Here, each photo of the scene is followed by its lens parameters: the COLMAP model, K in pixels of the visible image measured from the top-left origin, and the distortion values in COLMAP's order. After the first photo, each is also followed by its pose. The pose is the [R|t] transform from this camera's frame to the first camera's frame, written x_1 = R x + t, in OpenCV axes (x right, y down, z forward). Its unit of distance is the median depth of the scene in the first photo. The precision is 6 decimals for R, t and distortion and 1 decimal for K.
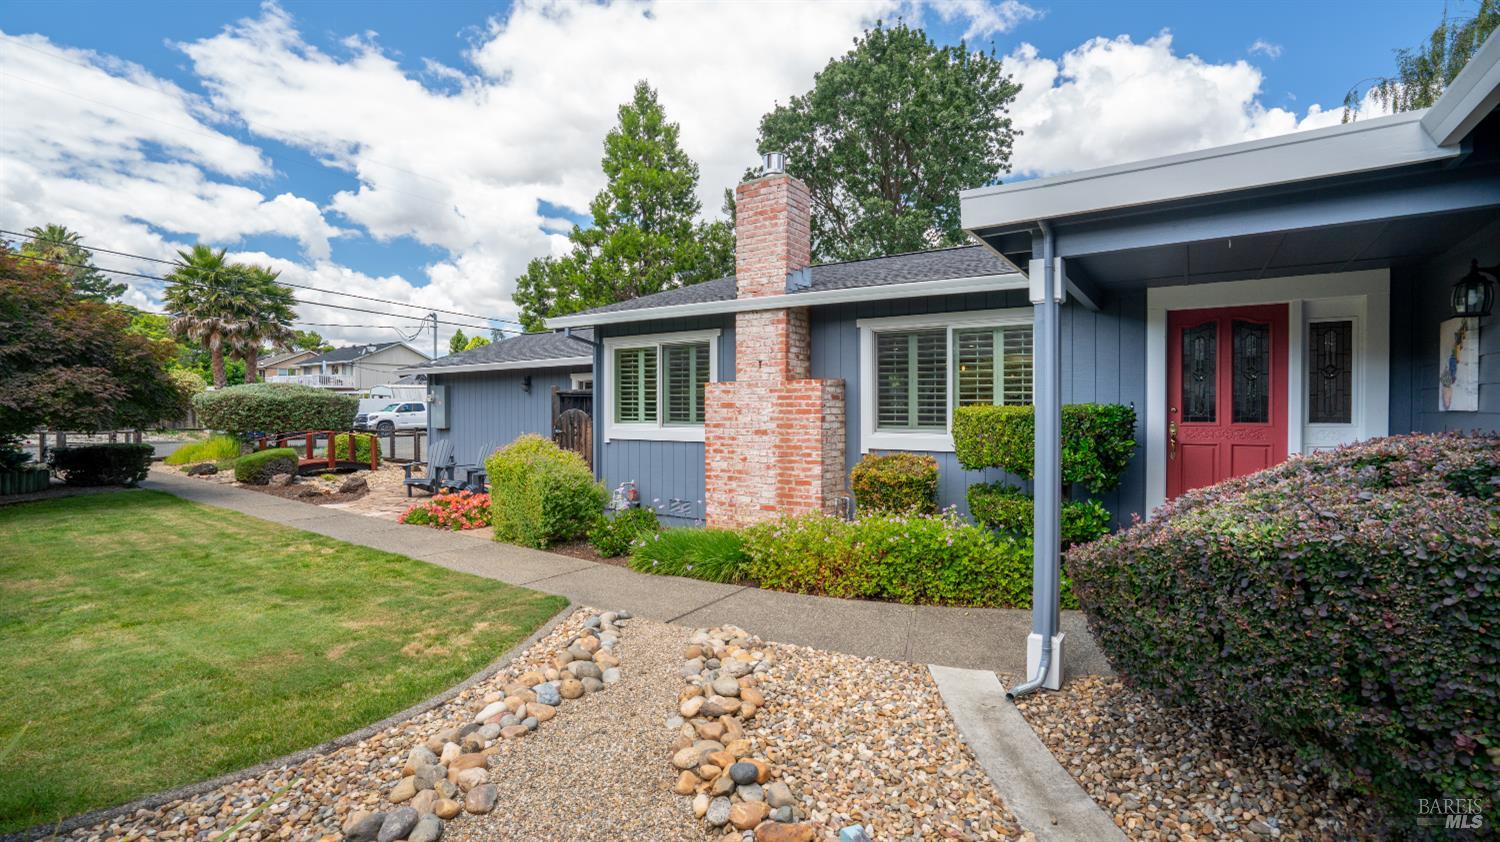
lens RADIAL K [[685.1, 0, 745.2], [0, 685.1, 420.2], [0, 0, 1]] dist [-0.059149, 0.026150]
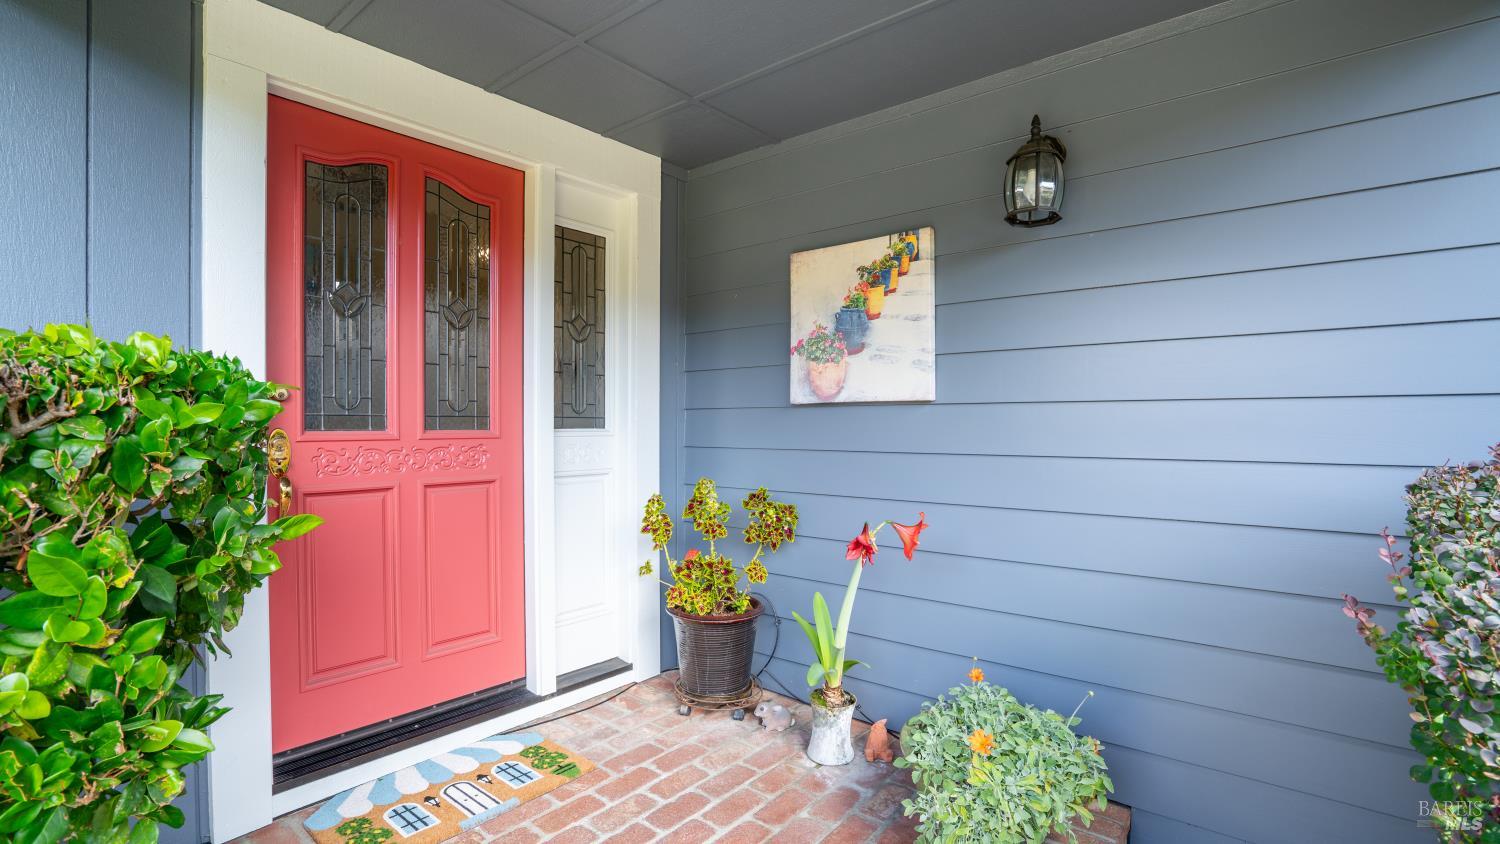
lens RADIAL K [[685.1, 0, 745.2], [0, 685.1, 421.2], [0, 0, 1]] dist [-0.059149, 0.026150]
pose [[0.105795, 0.002908, 0.994384, 0.371591], [0.019995, 0.999787, -0.005051, 0.004736], [-0.994187, 0.020417, 0.105714, 0.827099]]
